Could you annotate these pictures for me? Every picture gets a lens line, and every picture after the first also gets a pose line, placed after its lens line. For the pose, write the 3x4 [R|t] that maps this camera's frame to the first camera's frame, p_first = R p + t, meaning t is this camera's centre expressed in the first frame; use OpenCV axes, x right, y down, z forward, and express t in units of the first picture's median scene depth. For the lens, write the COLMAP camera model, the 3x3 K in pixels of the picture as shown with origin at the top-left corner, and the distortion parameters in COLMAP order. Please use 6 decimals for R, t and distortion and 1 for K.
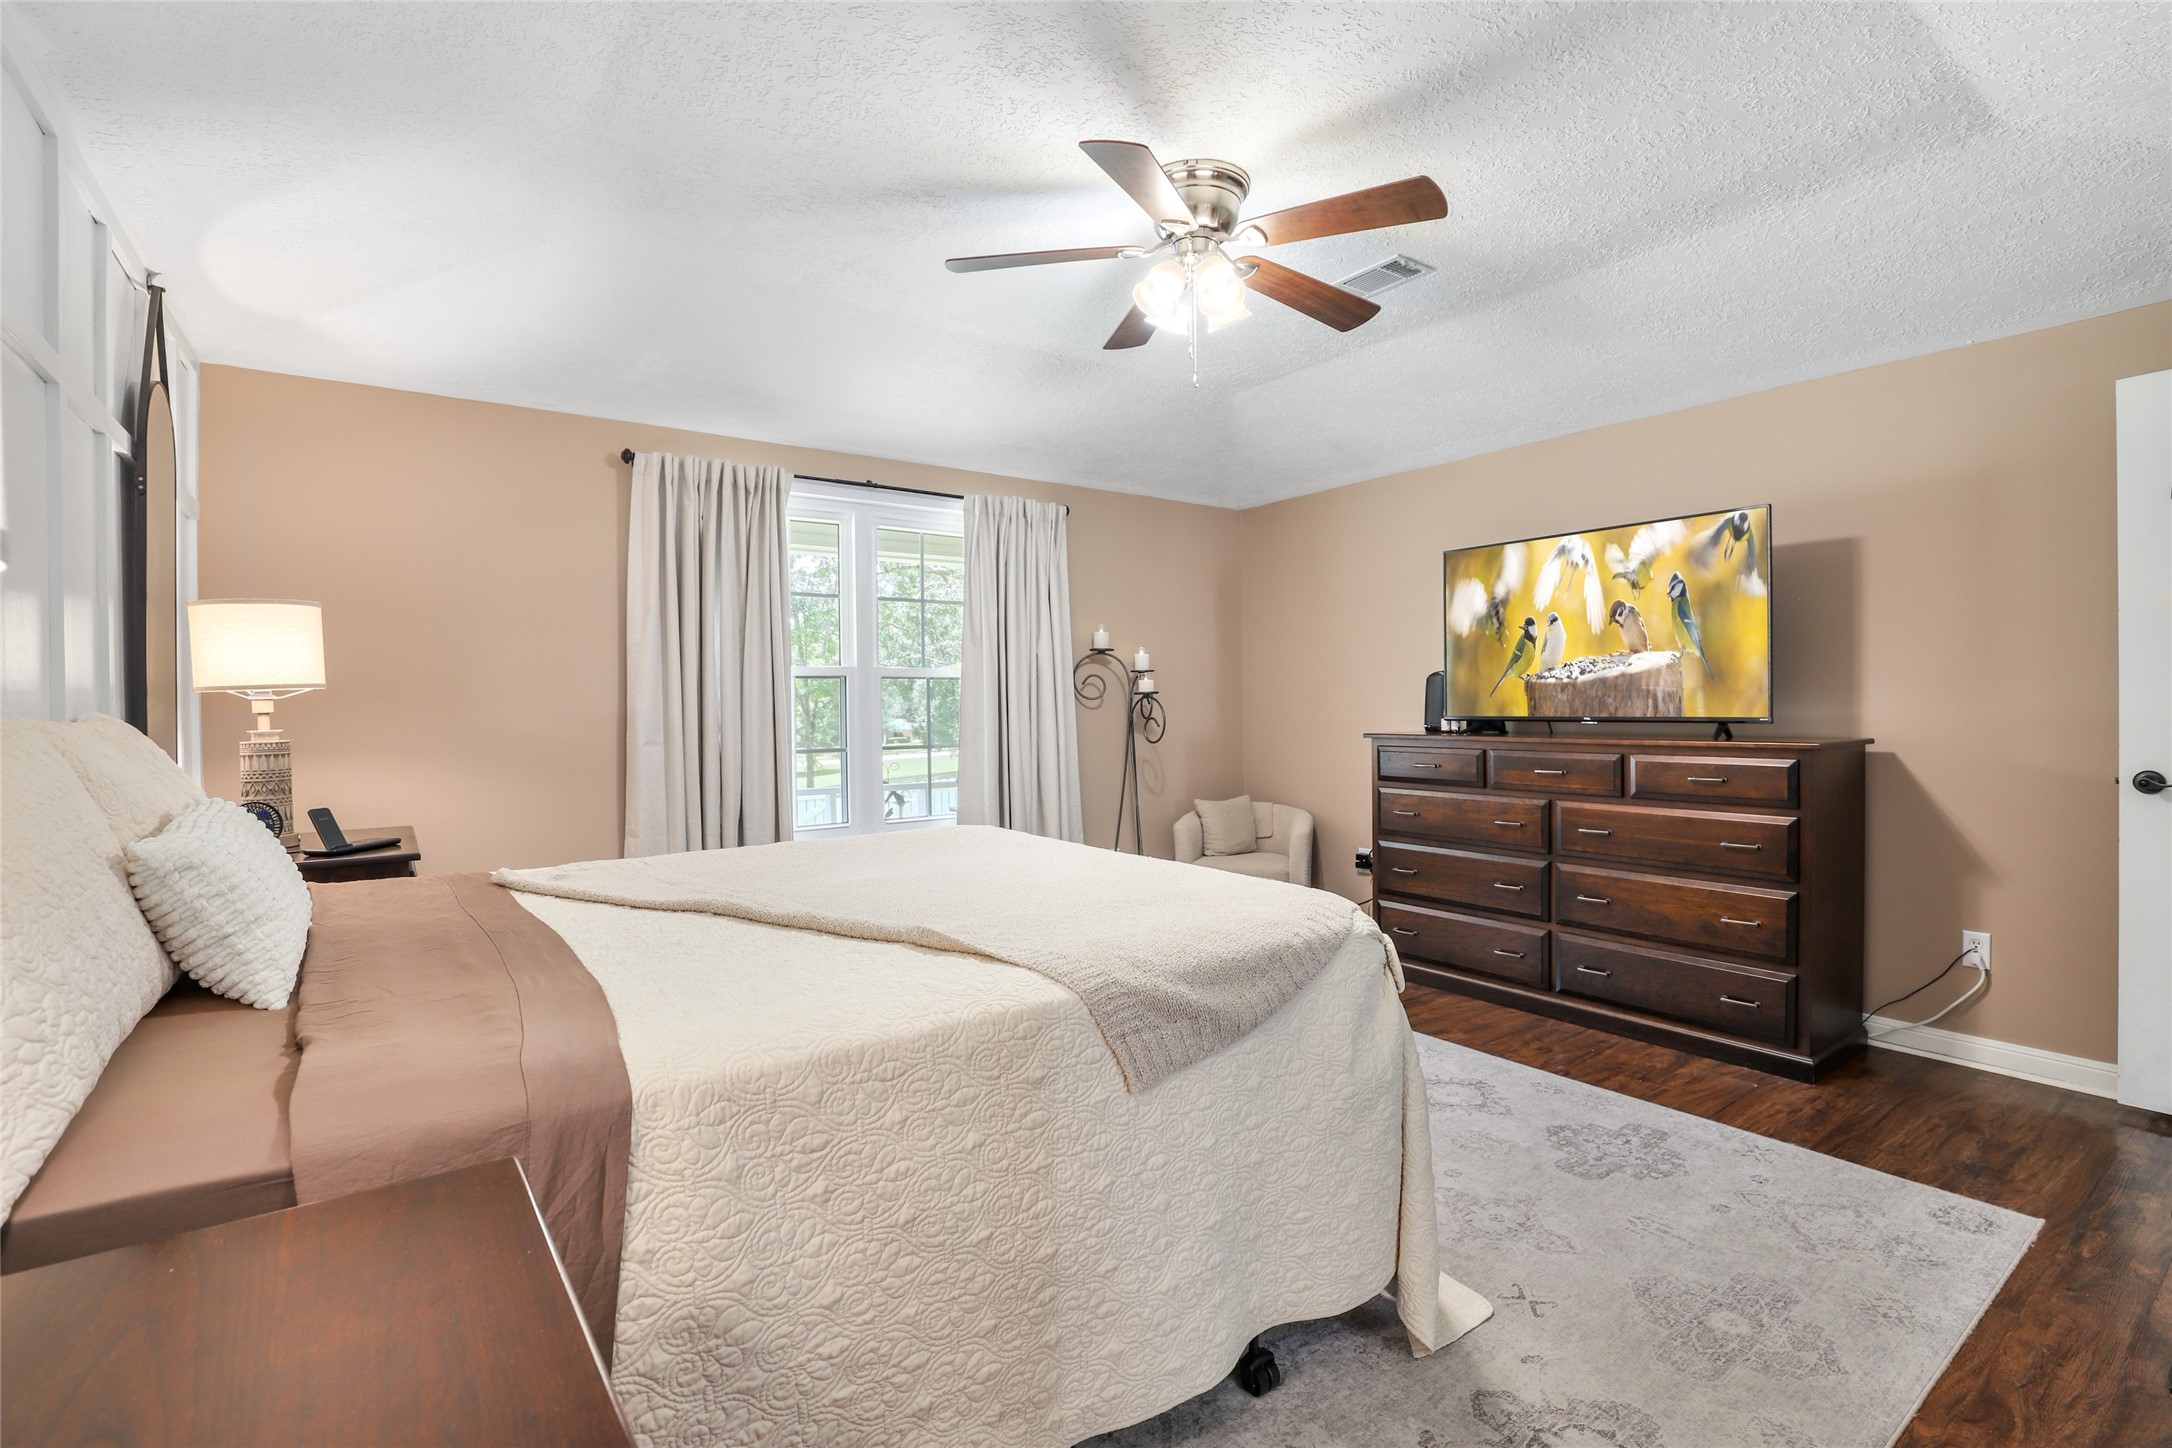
lens RADIAL K [[994.6, 0, 1094.3], [0, 994.6, 724.3], [0, 0, 1]] dist [-0.037139, 0.006443]
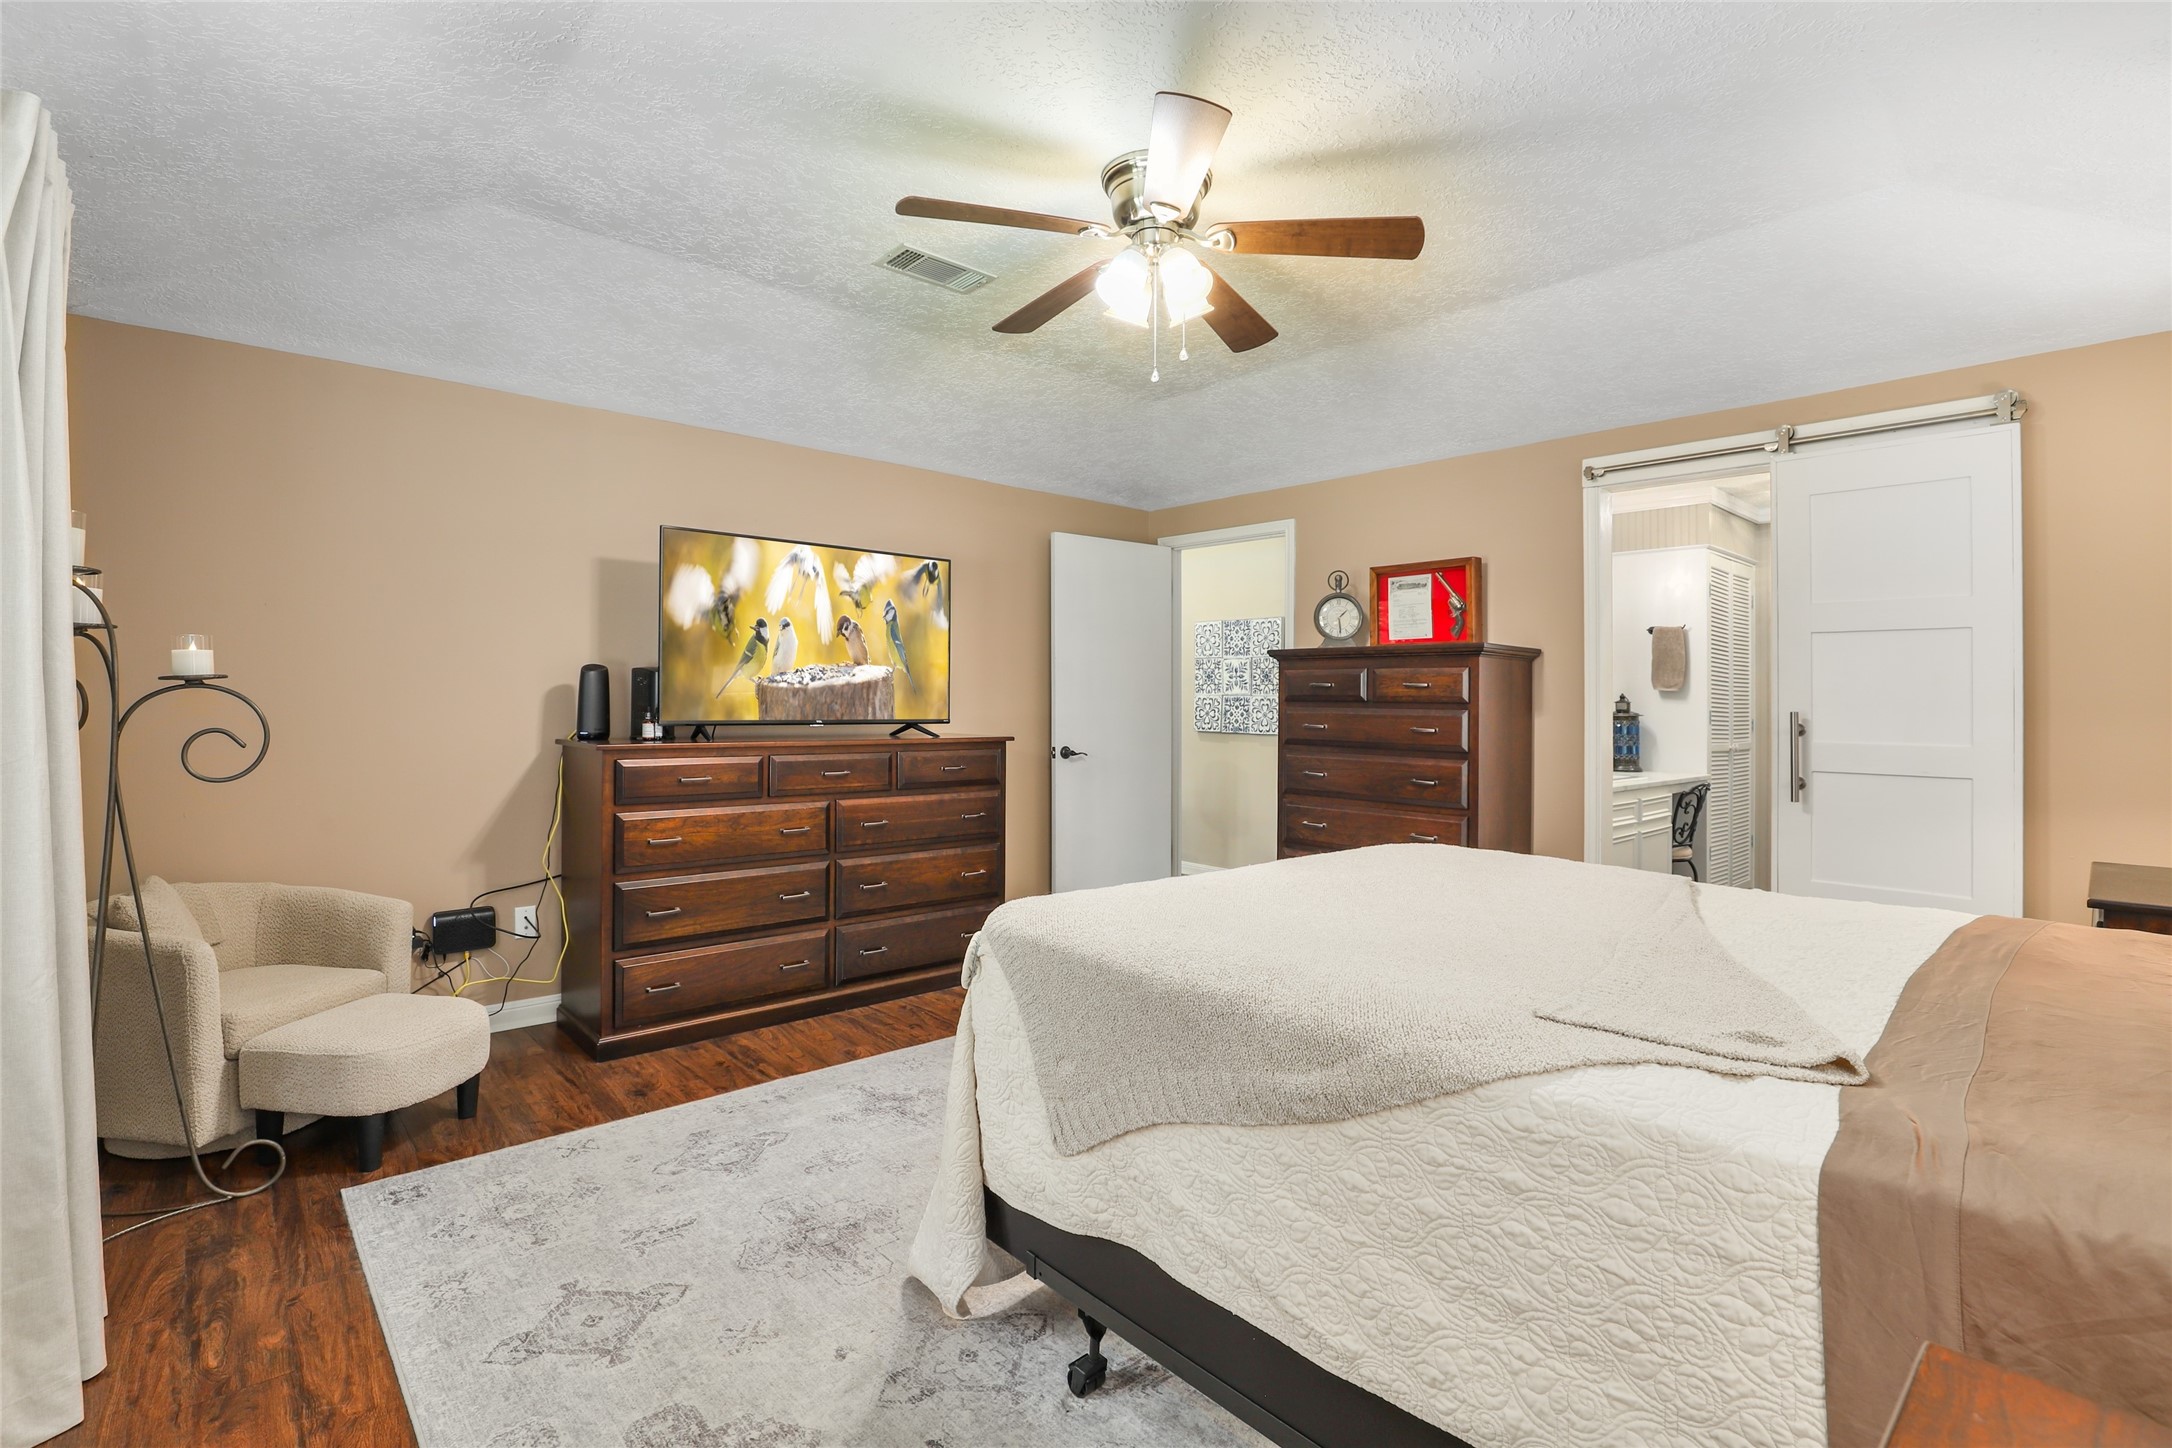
lens RADIAL K [[1023.5, 0, 1079.6], [0, 1023.5, 720.0], [0, 0, 1]] dist [-0.027992, 0.001481]
pose [[-0.099718, -0.005334, 0.995001, -0.616239], [0.008499, 0.999945, 0.006212, -0.013384], [-0.994979, 0.009076, -0.099667, 0.831064]]
